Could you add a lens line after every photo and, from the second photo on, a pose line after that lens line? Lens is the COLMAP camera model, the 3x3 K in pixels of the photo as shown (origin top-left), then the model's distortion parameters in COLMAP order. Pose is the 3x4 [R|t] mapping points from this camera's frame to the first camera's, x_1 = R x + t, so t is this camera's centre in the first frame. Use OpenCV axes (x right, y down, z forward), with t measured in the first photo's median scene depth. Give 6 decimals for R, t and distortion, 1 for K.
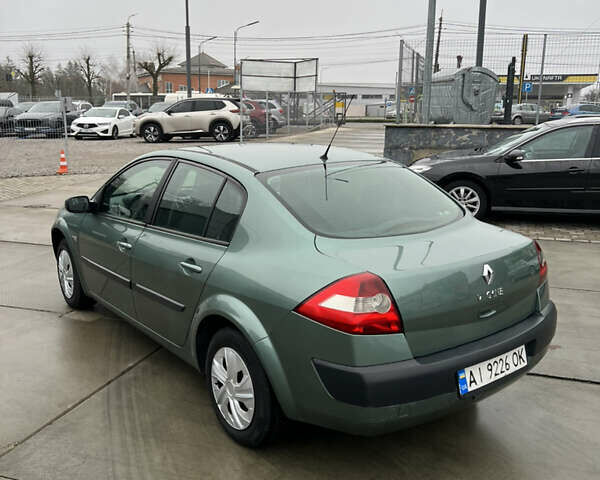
lens RADIAL K [[597.2, 0, 297.1], [0, 597.2, 235.8], [0, 0, 1]] dist [0.068980, -0.110265]
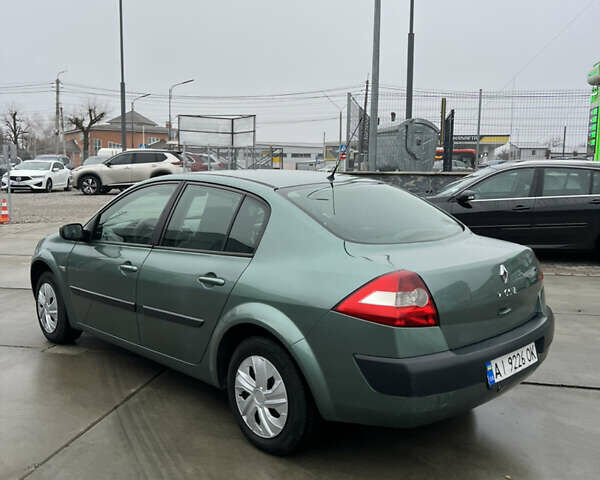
lens RADIAL K [[597.2, 0, 297.1], [0, 597.2, 235.8], [0, 0, 1]] dist [0.068980, -0.110265]
pose [[0.992803, -0.010982, 0.119258, -0.099489], [0.022338, 0.995292, -0.094308, 0.048820], [-0.117661, 0.096293, 0.988374, -0.020256]]
